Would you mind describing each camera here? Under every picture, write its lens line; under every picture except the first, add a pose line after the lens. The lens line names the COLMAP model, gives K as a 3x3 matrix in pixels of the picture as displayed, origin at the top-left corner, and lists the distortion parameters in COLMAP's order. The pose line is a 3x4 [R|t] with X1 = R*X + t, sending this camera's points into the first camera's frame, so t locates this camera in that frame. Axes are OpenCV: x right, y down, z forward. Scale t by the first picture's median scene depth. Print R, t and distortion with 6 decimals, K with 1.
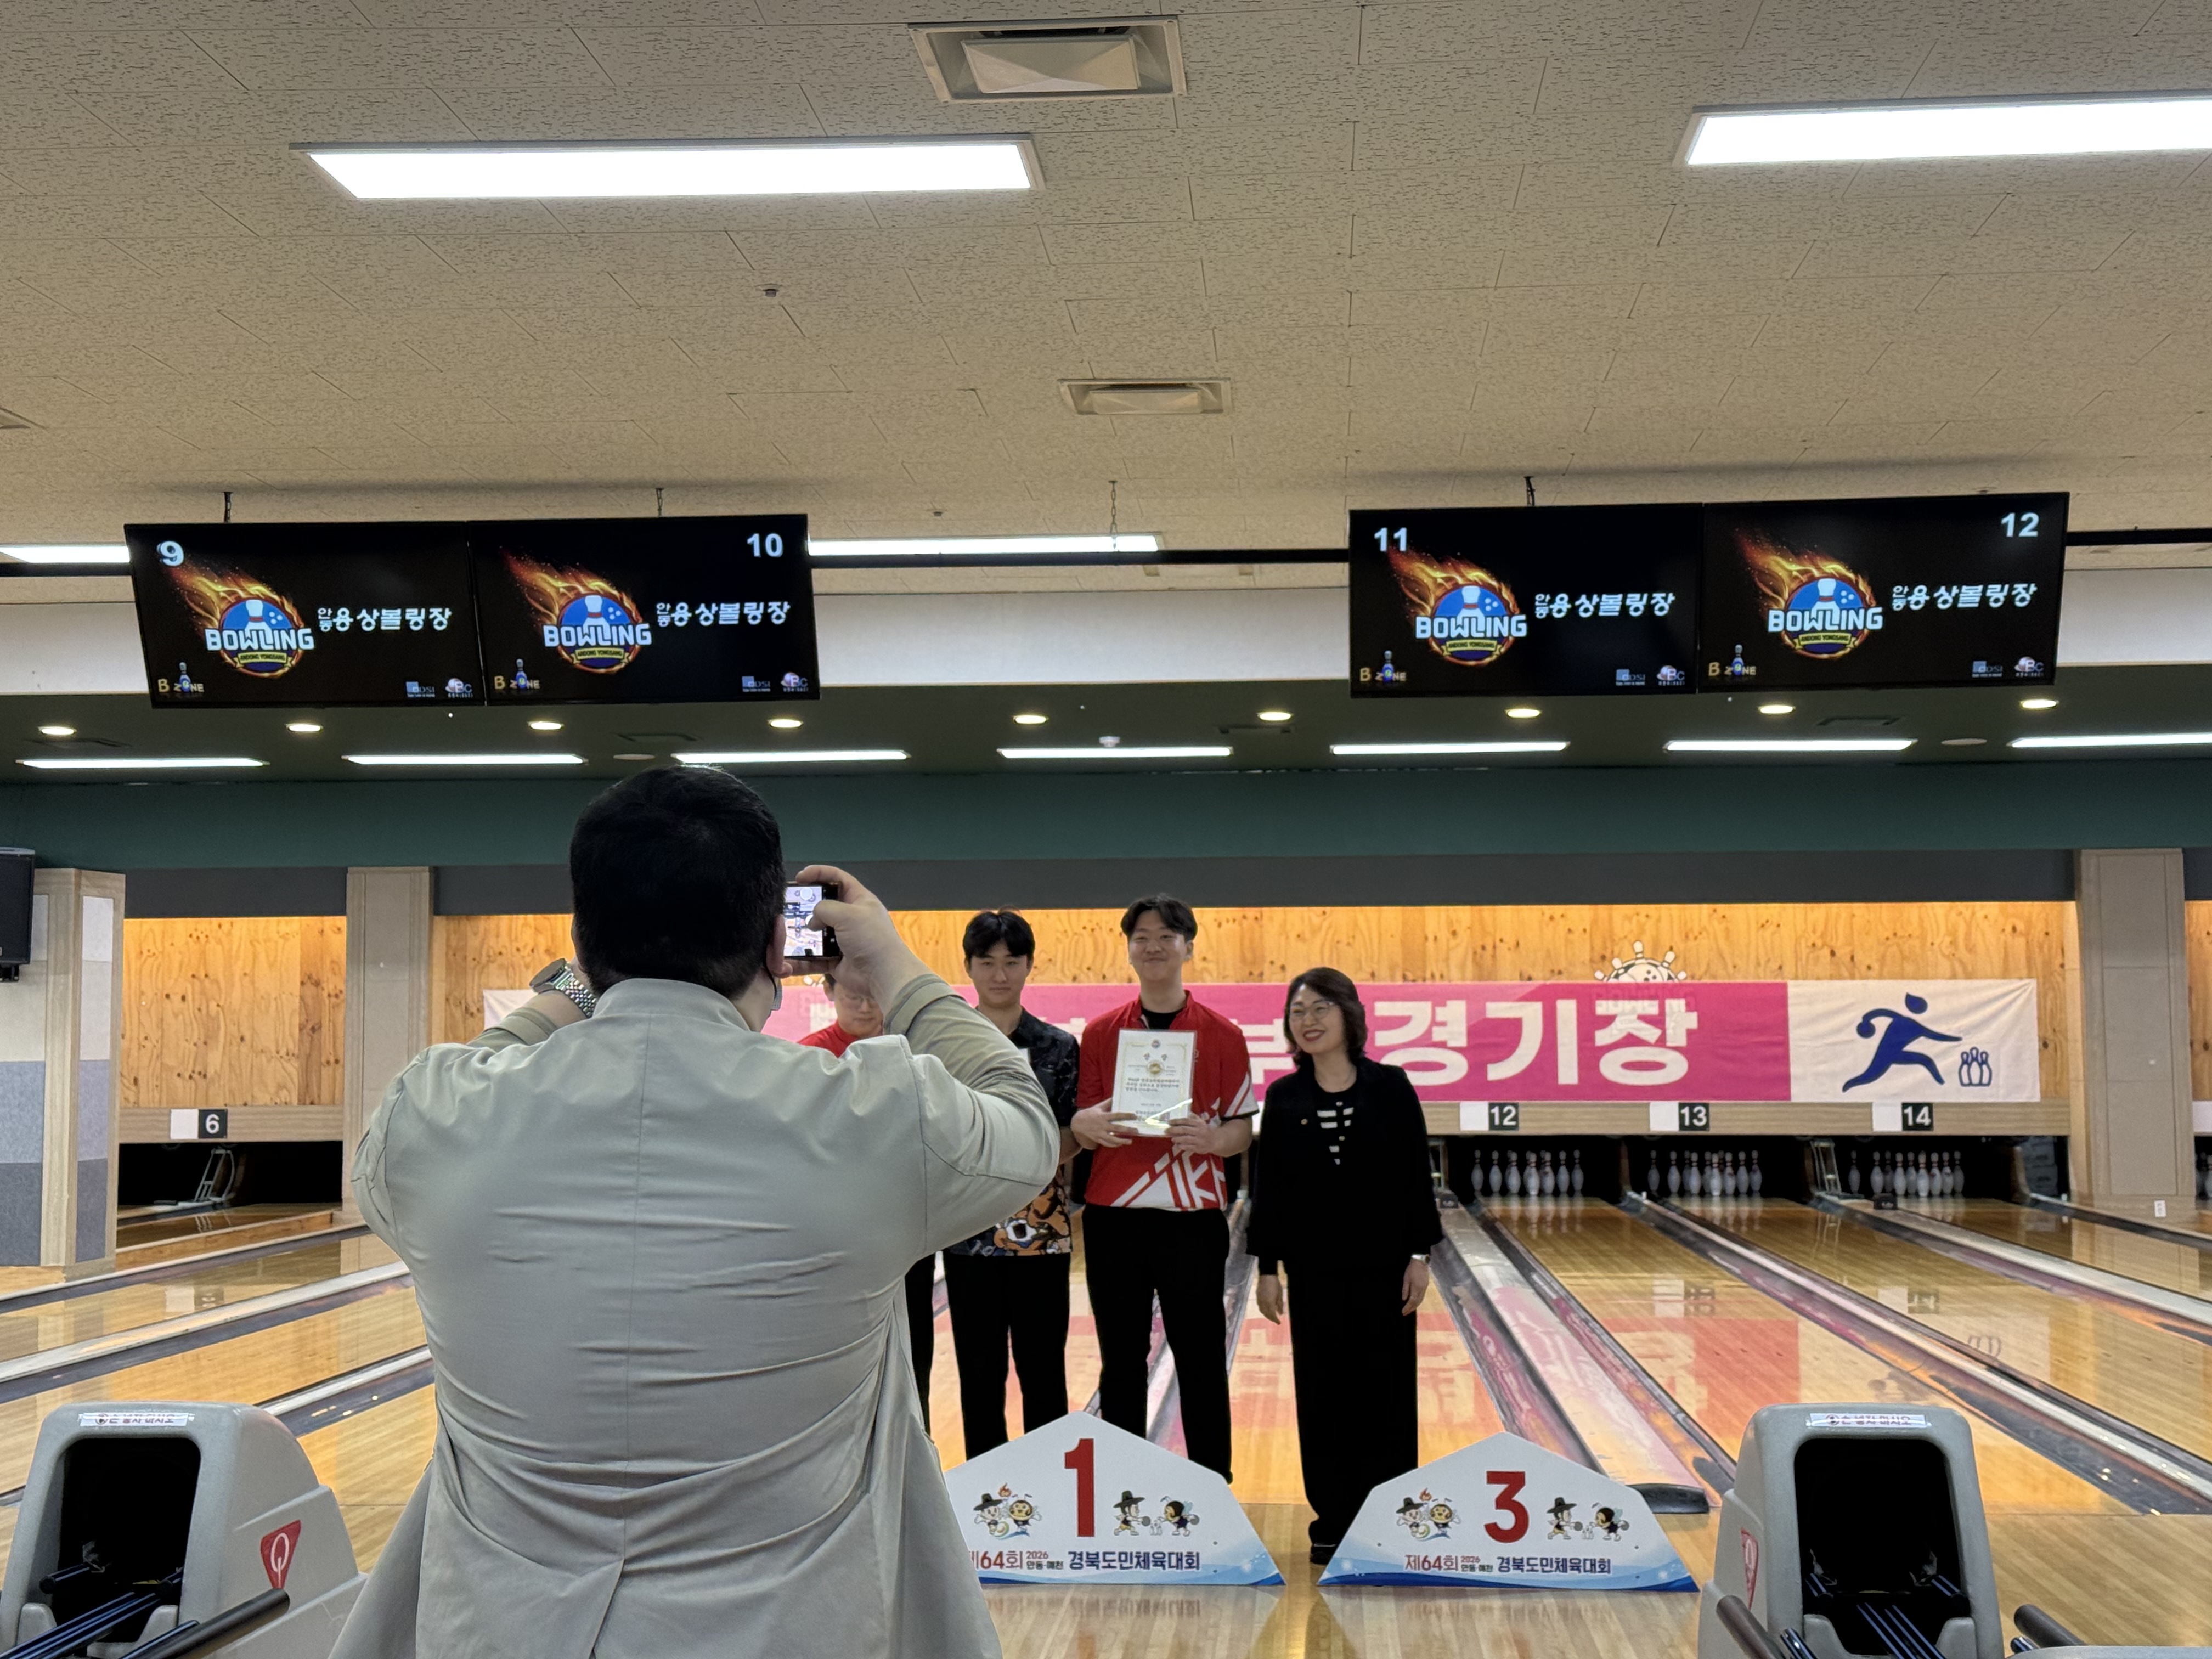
lens RADIAL K [[2975.4, 0, 1142.8], [0, 2975.4, 857.3], [0, 0, 1]] dist [0.162148, -0.221136]
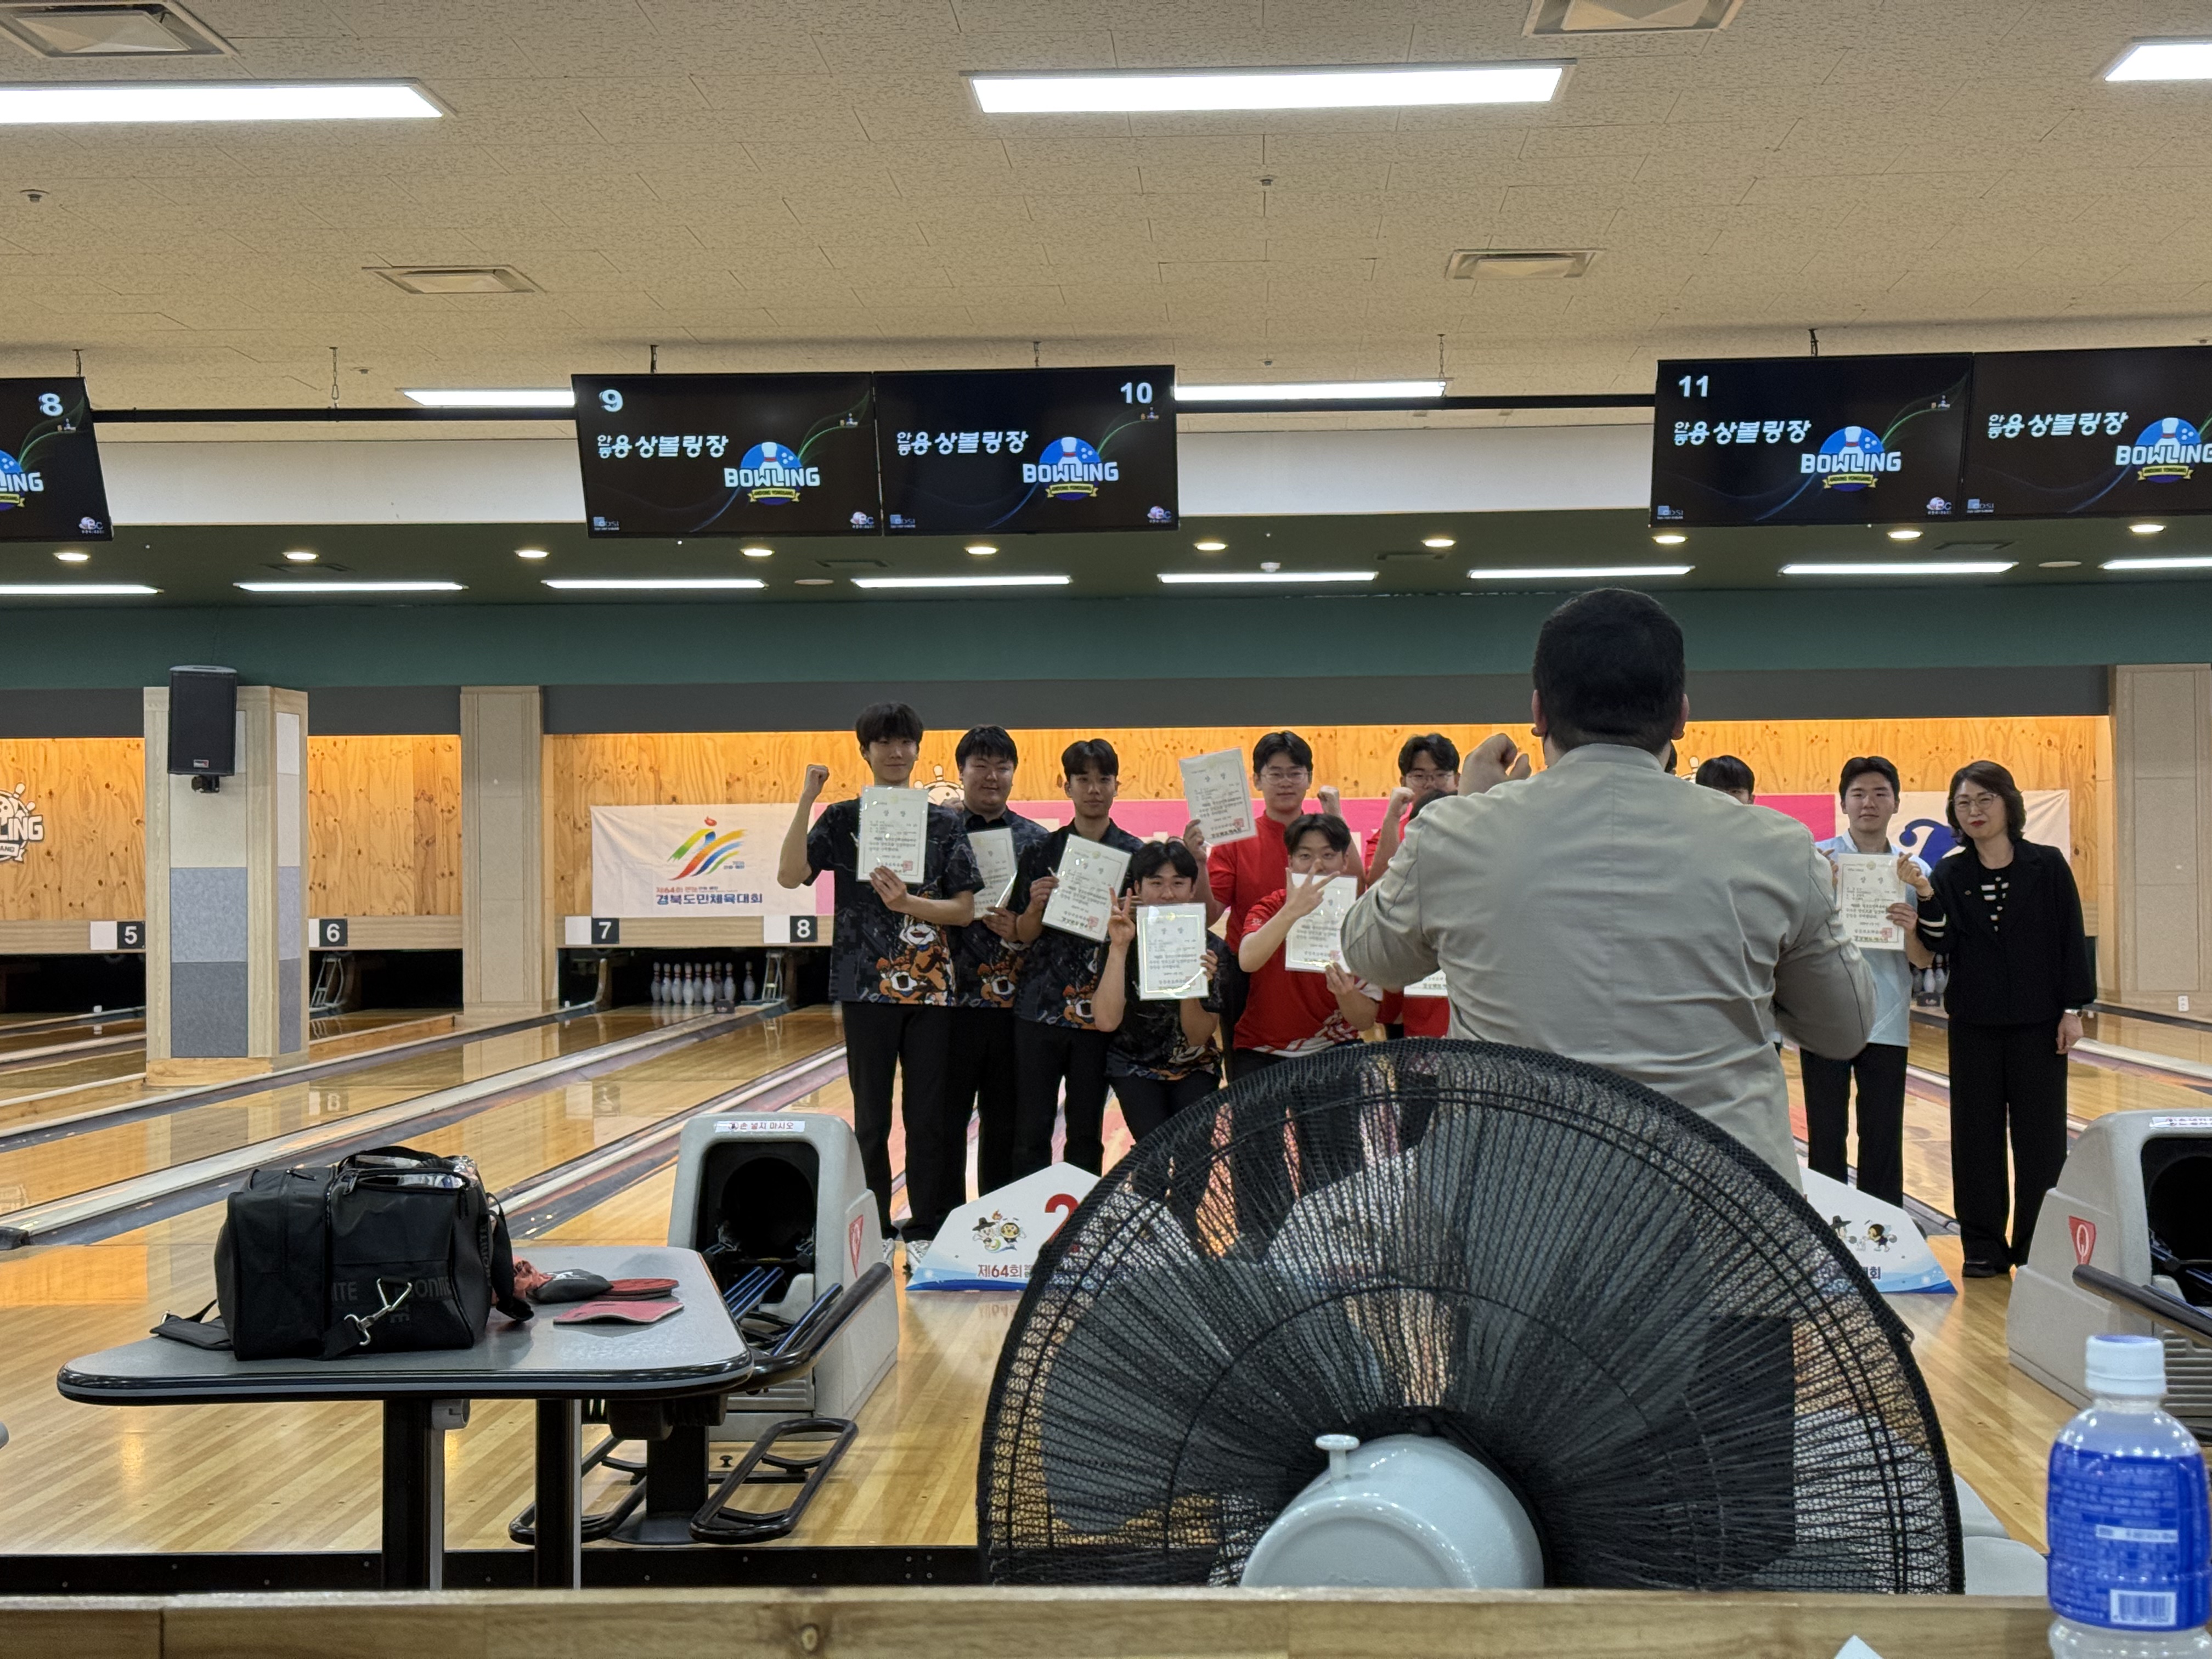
lens RADIAL K [[2975.4, 0, 1142.8], [0, 2975.4, 857.3], [0, 0, 1]] dist [0.162148, -0.221136]
pose [[0.999702, -0.003088, 0.024229, -0.054950], [0.001682, 0.998324, 0.057855, 0.002196], [-0.024367, -0.057797, 0.998031, -0.051786]]
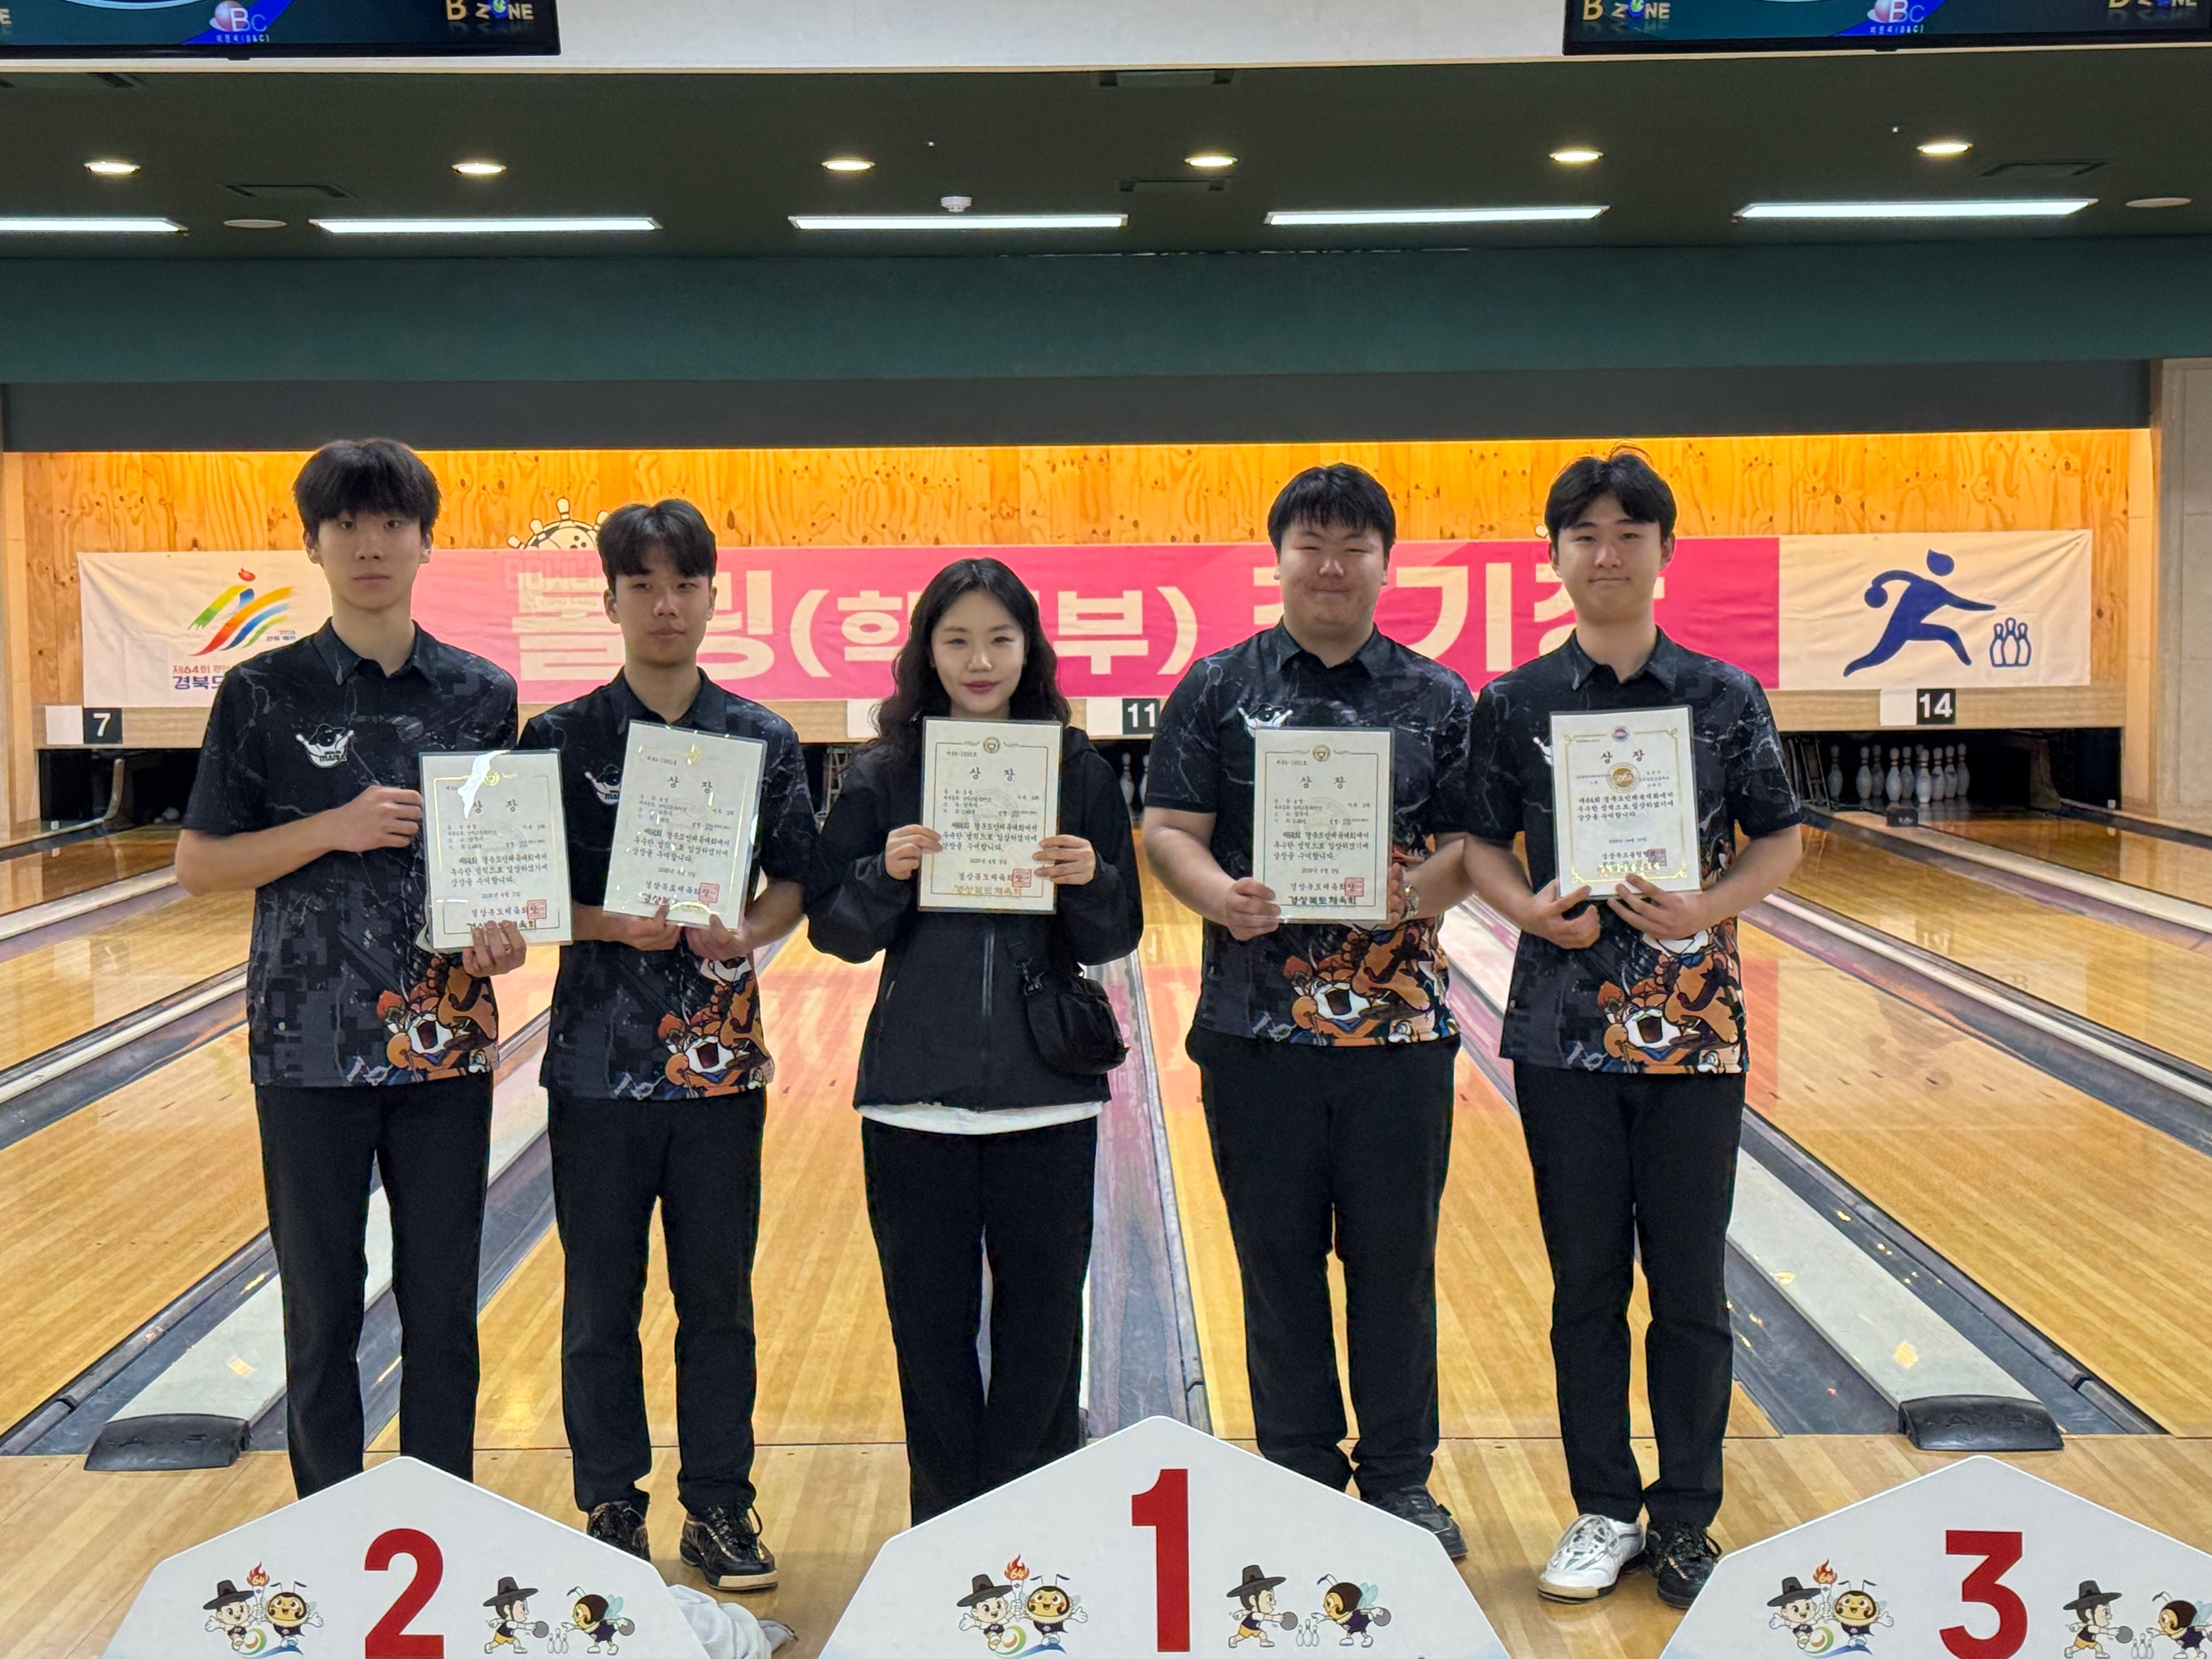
lens RADIAL K [[3363.1, 0, 1106.0], [0, 3363.1, 829.5], [0, 0, 1]] dist [0.155513, -0.072657]
pose [[0.997740, -0.009821, 0.066475, -0.019839], [0.001098, 0.991513, 0.130003, 0.002124], [-0.067188, -0.129637, 0.989283, 0.127885]]
